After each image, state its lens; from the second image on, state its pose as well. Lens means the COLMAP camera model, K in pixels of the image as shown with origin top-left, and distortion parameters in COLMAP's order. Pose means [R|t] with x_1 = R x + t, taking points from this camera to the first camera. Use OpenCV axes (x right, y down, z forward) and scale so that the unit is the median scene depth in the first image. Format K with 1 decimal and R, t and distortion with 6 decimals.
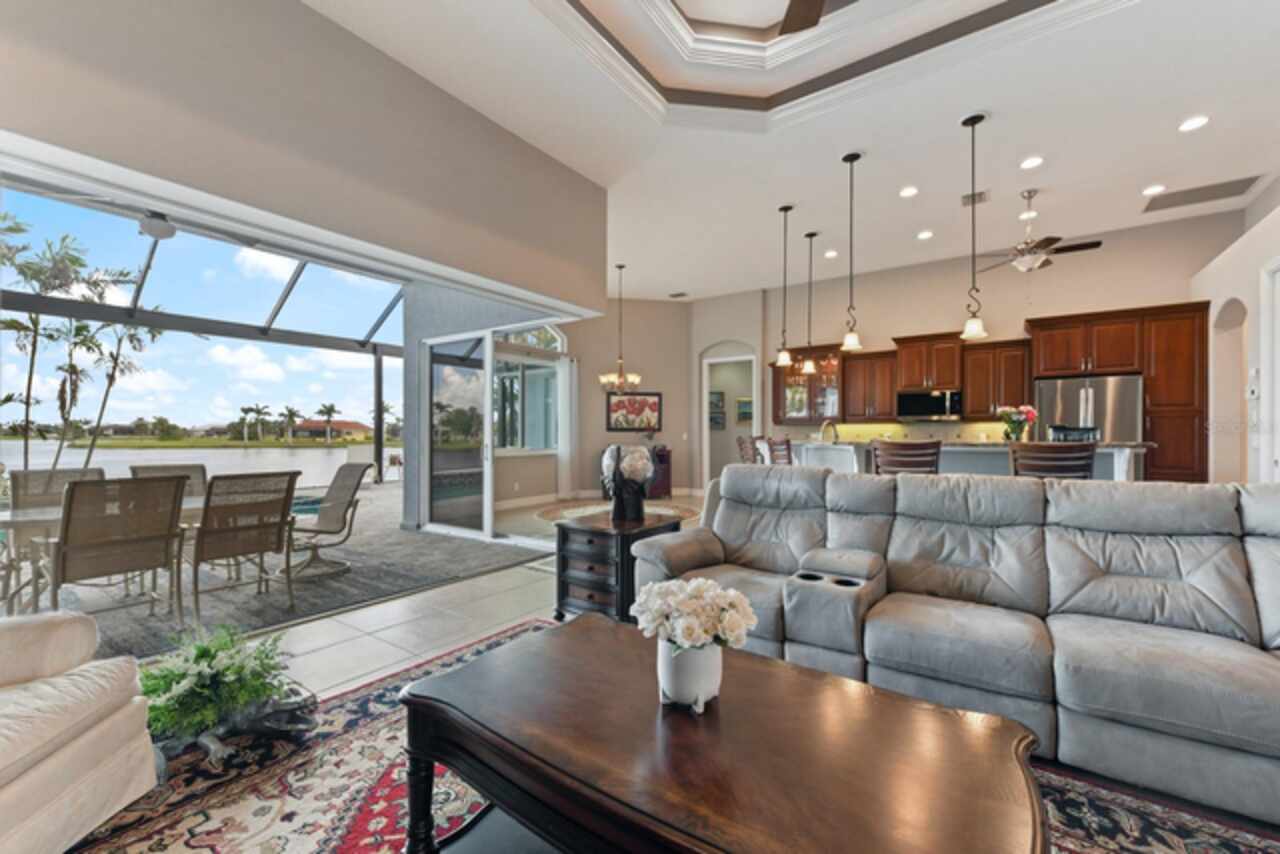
lens RADIAL K [[508.5, 0, 640.0], [0, 508.5, 427.0], [0, 0, 1]] dist [0.000764, 0.000059]
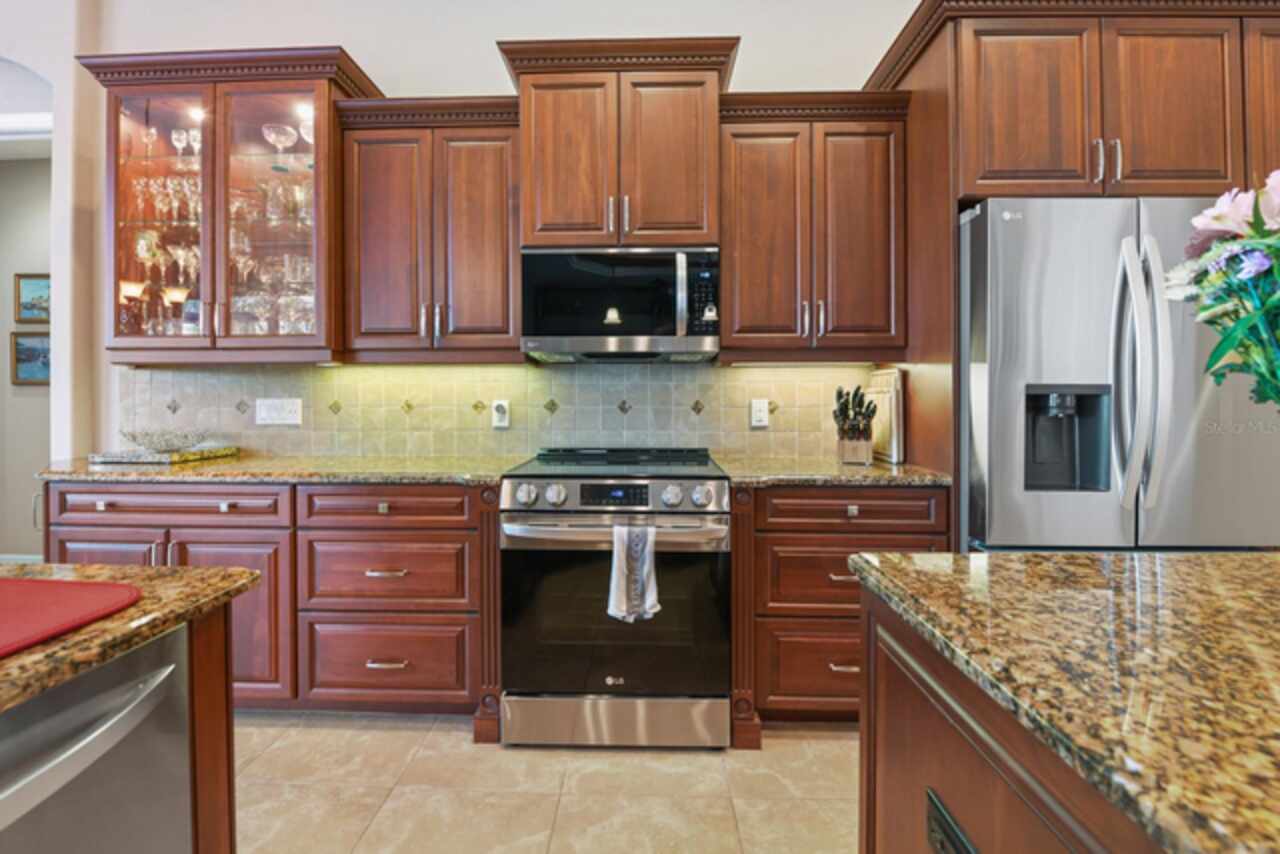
lens RADIAL K [[589.5, 0, 635.3], [0, 589.5, 390.1], [0, 0, 1]] dist [-0.000209, -0.000037]
pose [[0.830203, 0.003694, 0.557449, 0.398686], [-0.006805, 0.999971, 0.003508, 0.006014], [-0.557420, -0.006706, 0.830204, 0.735770]]
